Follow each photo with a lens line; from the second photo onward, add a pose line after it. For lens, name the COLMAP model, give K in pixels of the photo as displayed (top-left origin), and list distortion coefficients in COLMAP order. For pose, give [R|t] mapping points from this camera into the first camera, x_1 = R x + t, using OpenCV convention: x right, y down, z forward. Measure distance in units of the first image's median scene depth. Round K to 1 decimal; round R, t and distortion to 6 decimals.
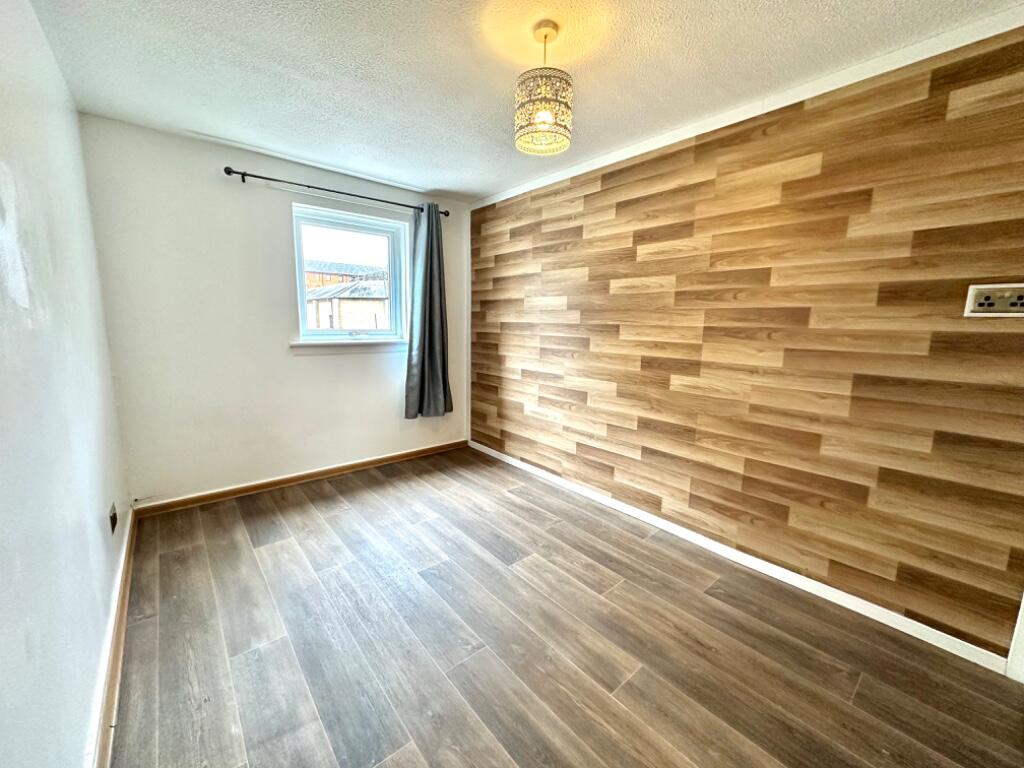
lens RADIAL K [[406.4, 0, 514.1], [0, 406.4, 385.0], [0, 0, 1]] dist [-0.003884, 0.000570]
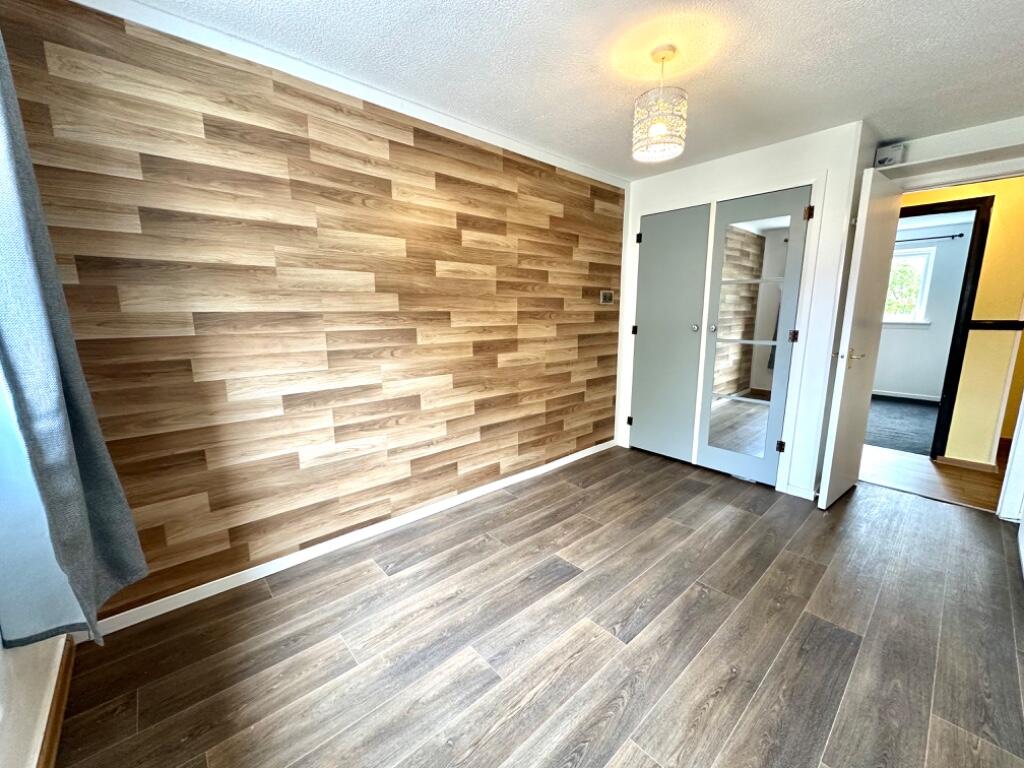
lens RADIAL K [[406.4, 0, 511.8], [0, 406.4, 384.8], [0, 0, 1]] dist [-0.003884, 0.000570]
pose [[-0.017970, -0.195149, 0.980609, -0.703346], [0.158168, 0.967863, 0.195511, -0.148972], [-0.987249, 0.158614, 0.013474, 0.898275]]
